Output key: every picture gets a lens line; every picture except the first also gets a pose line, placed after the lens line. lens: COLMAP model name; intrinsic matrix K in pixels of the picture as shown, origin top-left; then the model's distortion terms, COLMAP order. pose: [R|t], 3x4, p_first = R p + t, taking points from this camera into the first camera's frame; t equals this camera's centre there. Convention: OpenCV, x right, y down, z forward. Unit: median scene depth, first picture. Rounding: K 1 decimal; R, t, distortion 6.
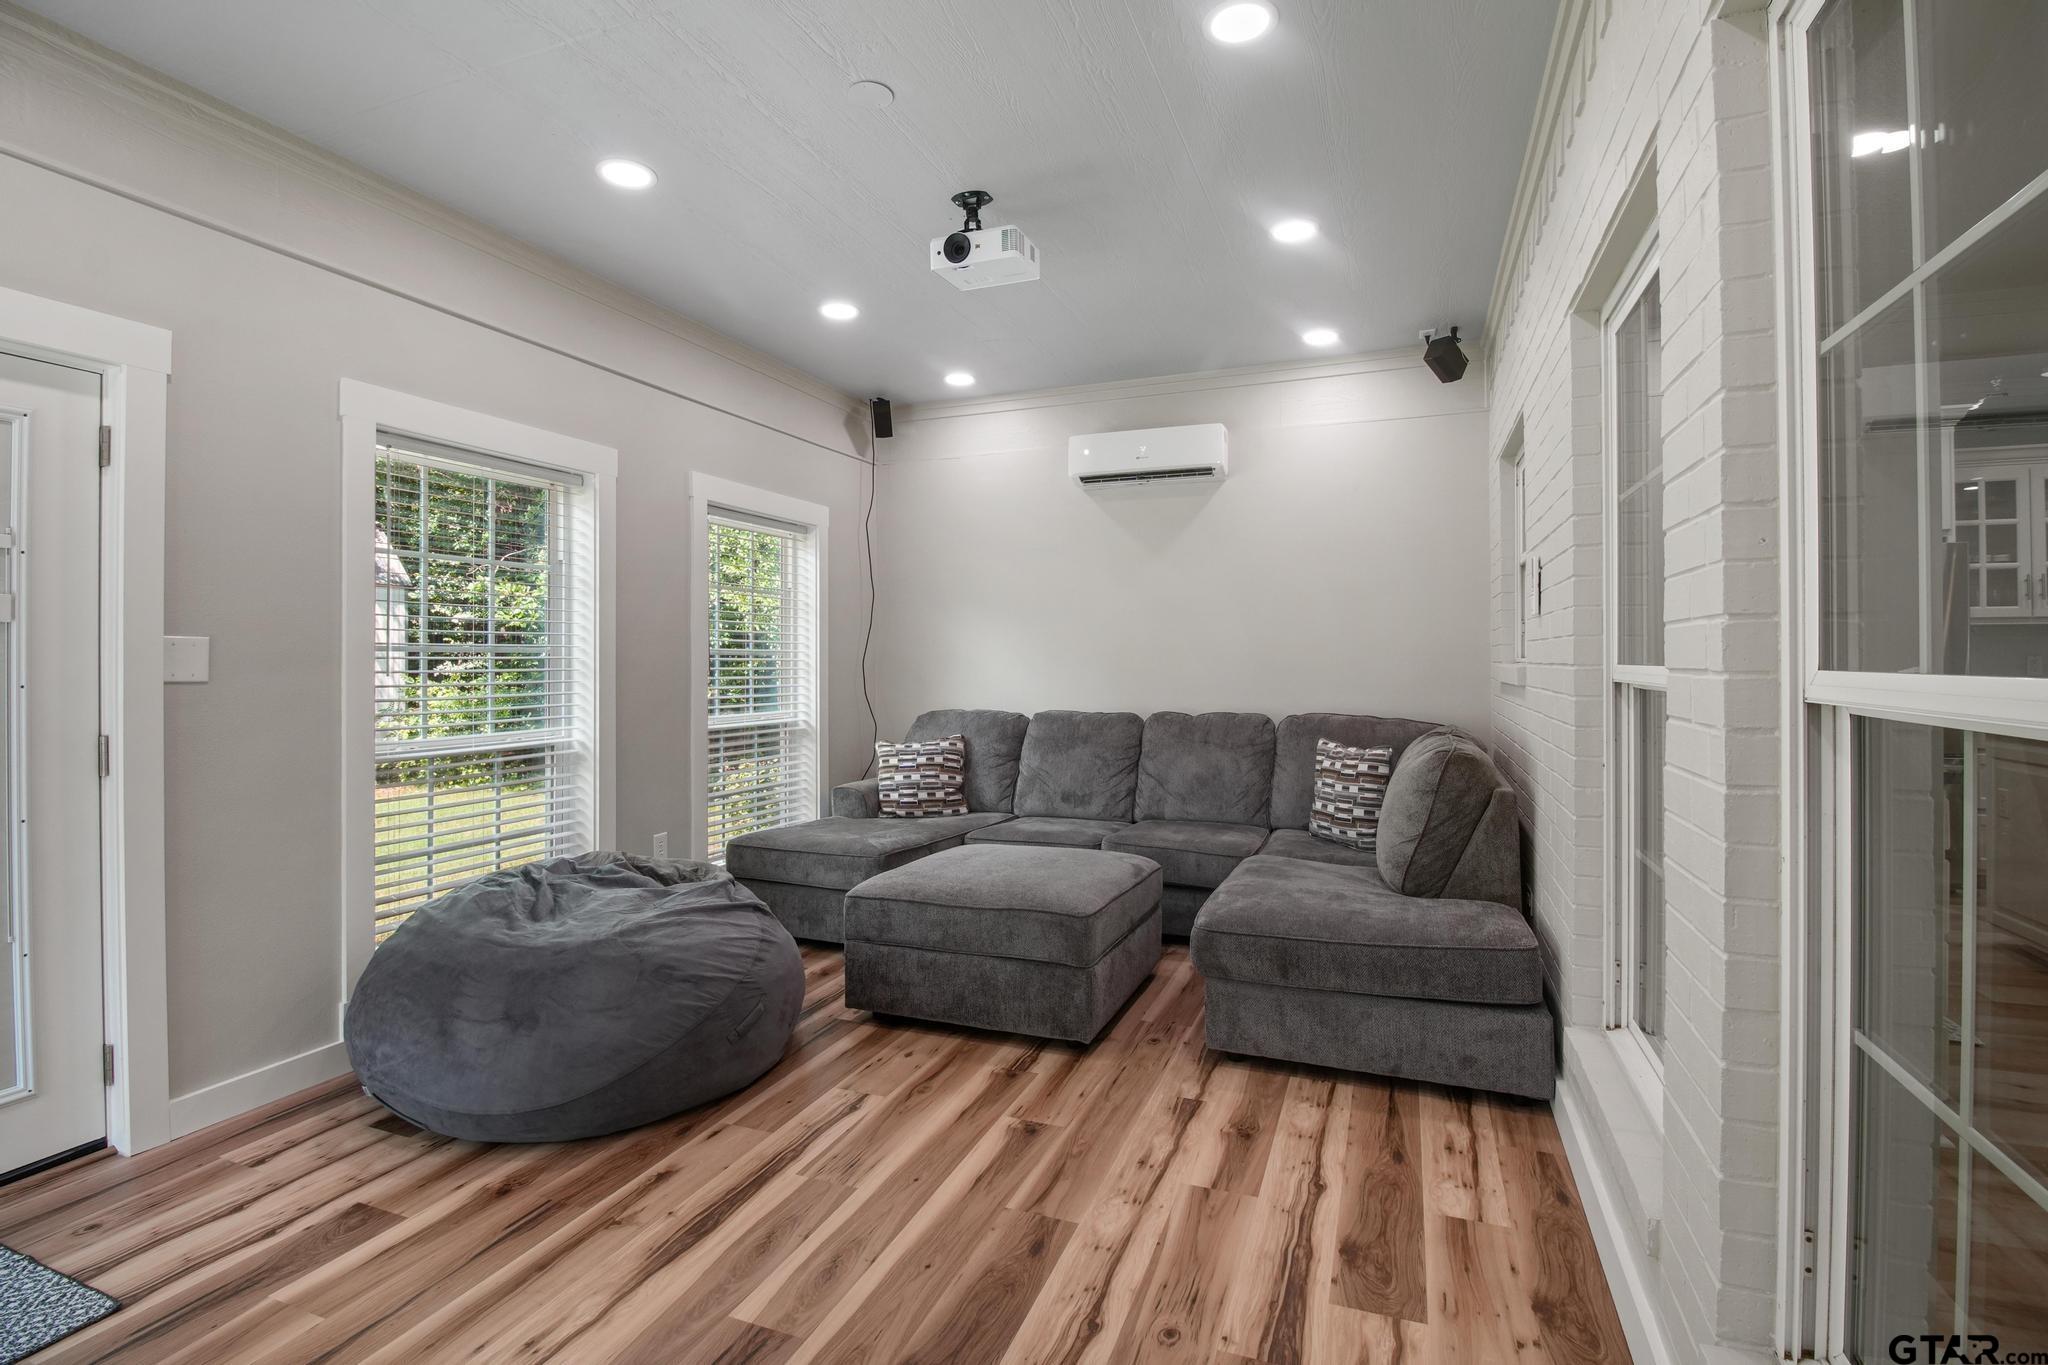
lens RADIAL K [[921.6, 0, 1028.1], [0, 921.6, 651.9], [0, 0, 1]] dist [0.000706, -0.013230]
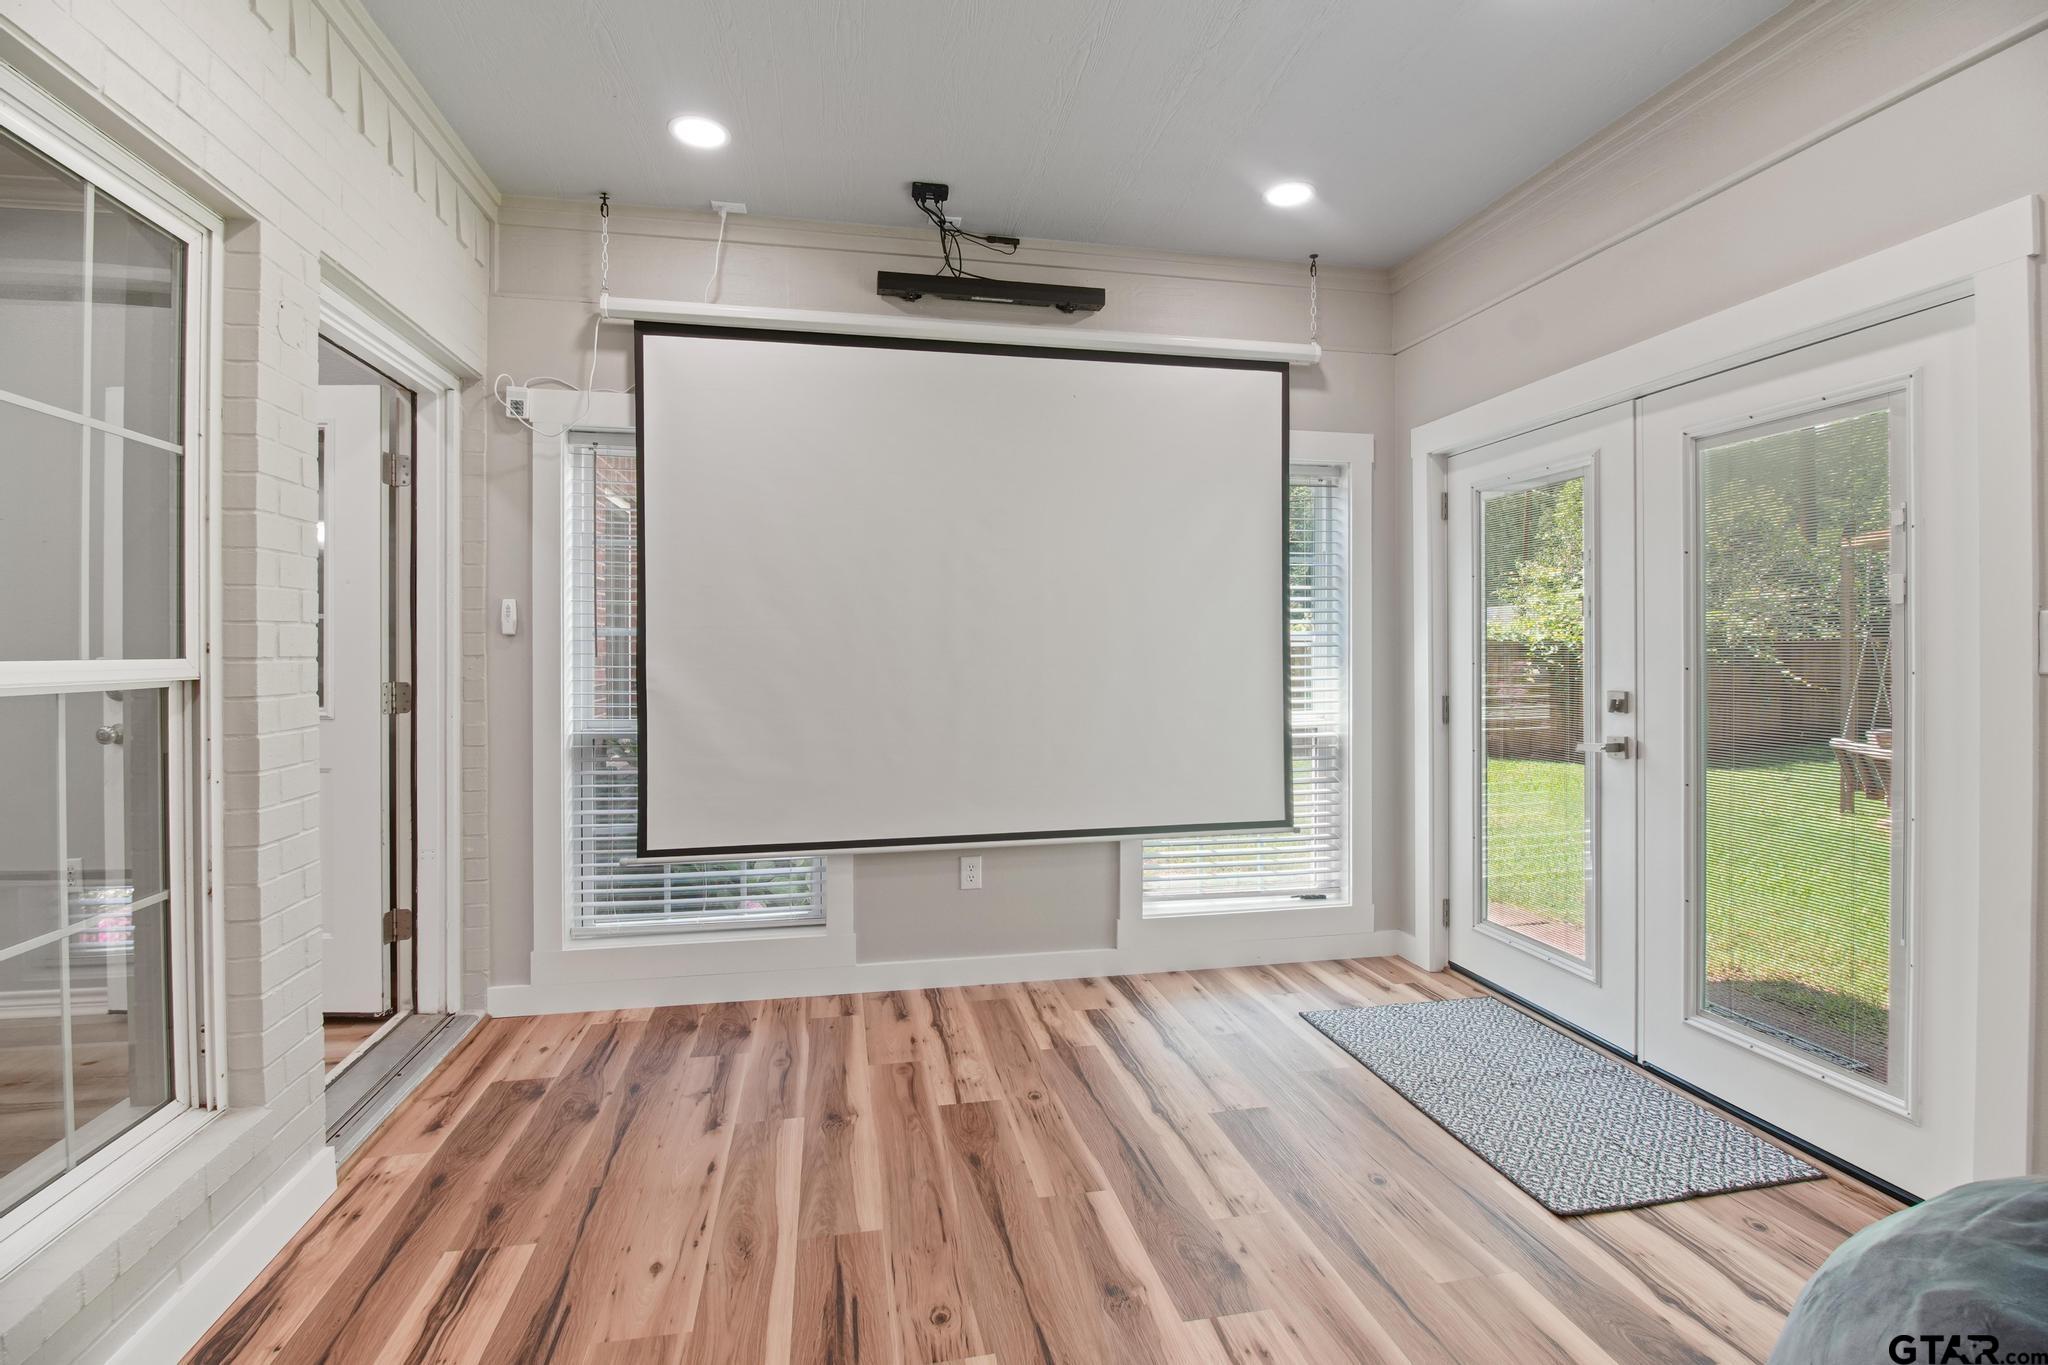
lens RADIAL K [[921.6, 0, 1028.1], [0, 921.6, 651.9], [0, 0, 1]] dist [0.000706, -0.013230]
pose [[-0.829470, 0.006280, -0.558516, 0.221437], [0.005631, 0.999980, 0.002881, -0.021084], [0.558523, -0.000755, -0.829488, 1.474609]]
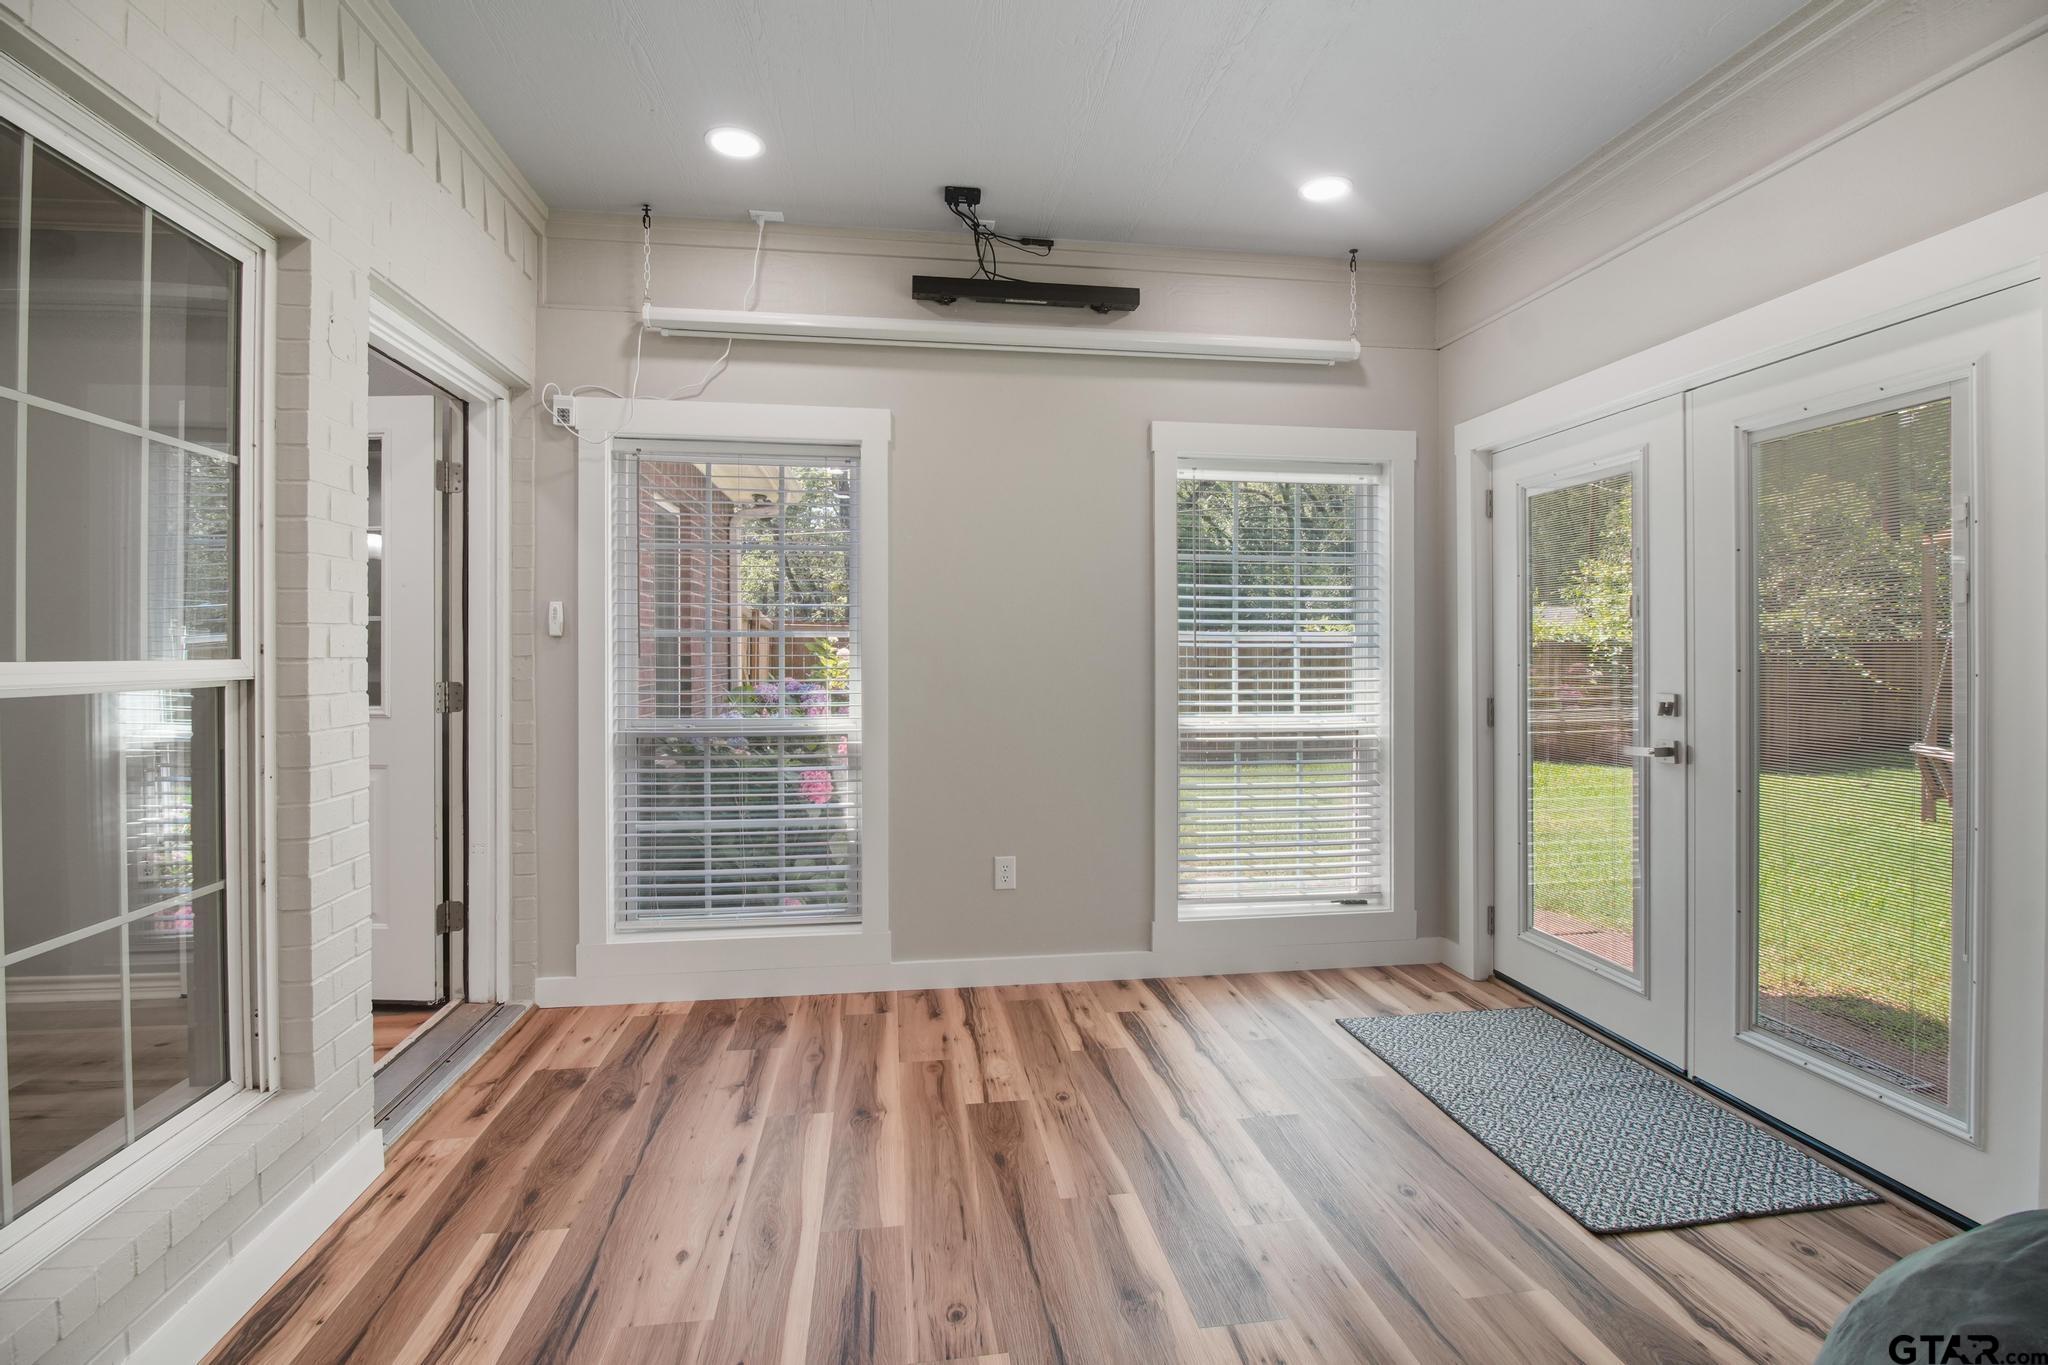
lens RADIAL K [[921.6, 0, 1028.1], [0, 921.6, 651.9], [0, 0, 1]] dist [0.000706, -0.013230]
pose [[-0.857699, 0.005530, -0.514122, 0.202421], [0.005438, 0.999984, 0.001684, -0.021238], [0.514123, -0.001352, -0.857715, 1.488476]]
